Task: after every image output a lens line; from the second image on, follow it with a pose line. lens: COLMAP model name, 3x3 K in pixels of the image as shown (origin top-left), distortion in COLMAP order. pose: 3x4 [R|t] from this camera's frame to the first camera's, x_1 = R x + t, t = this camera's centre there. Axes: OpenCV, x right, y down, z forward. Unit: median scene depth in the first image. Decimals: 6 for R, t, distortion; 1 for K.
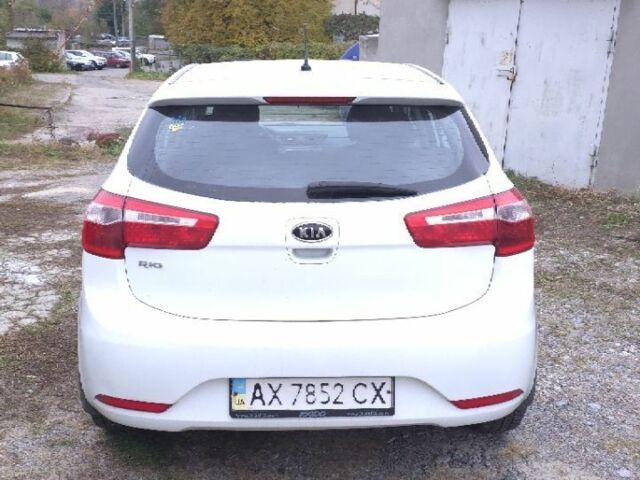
lens RADIAL K [[737.9, 0, 309.4], [0, 737.9, 238.7], [0, 0, 1]] dist [0.151632, -0.306046]
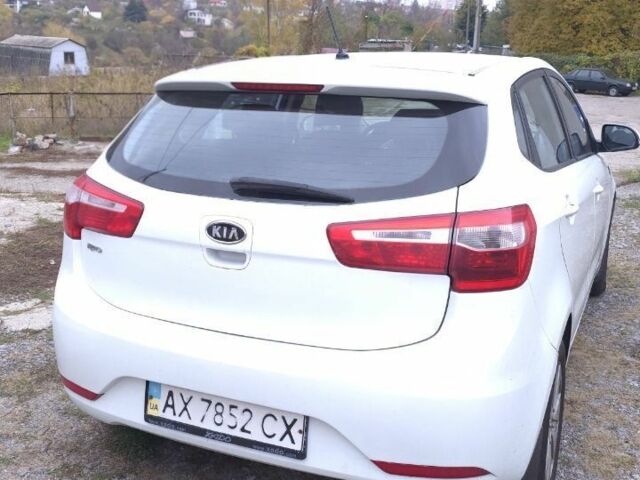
lens RADIAL K [[737.9, 0, 309.4], [0, 737.9, 238.7], [0, 0, 1]] dist [0.151632, -0.306046]
pose [[0.897515, 0.113406, -0.426153, 0.454482], [-0.119063, 0.992796, 0.013441, -0.024507], [0.424607, 0.038675, 0.904551, 0.230502]]
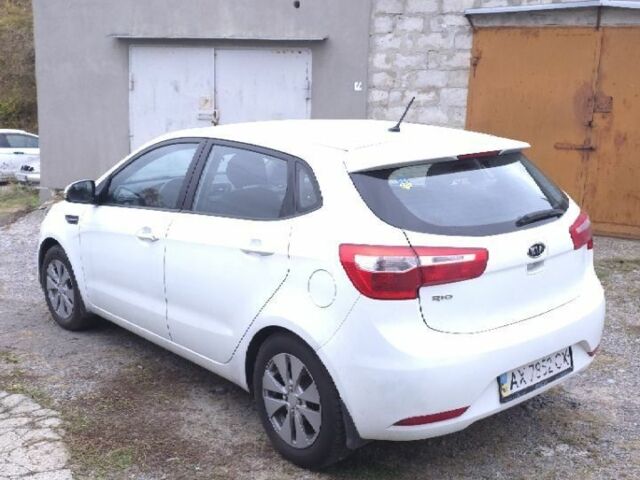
lens RADIAL K [[737.9, 0, 309.4], [0, 737.9, 238.7], [0, 0, 1]] dist [0.151632, -0.306046]
pose [[0.784476, -0.141405, 0.603823, -1.105713], [0.166935, 0.985869, 0.013995, -0.113847], [-0.597269, 0.089820, 0.796995, 0.146090]]
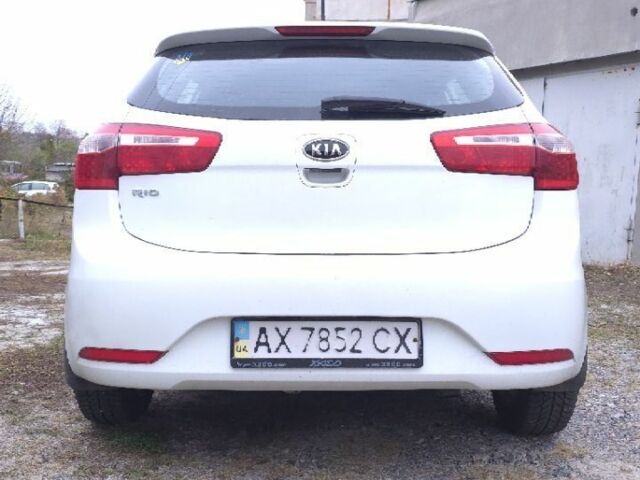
lens RADIAL K [[740.5, 0, 309.2], [0, 740.5, 241.0], [0, 0, 1]] dist [0.160370, -0.336267]
pose [[0.999352, 0.002880, -0.035873, 0.015099], [-0.008916, 0.985530, -0.169268, 0.241417], [0.034867, 0.169478, 0.984917, 0.130275]]
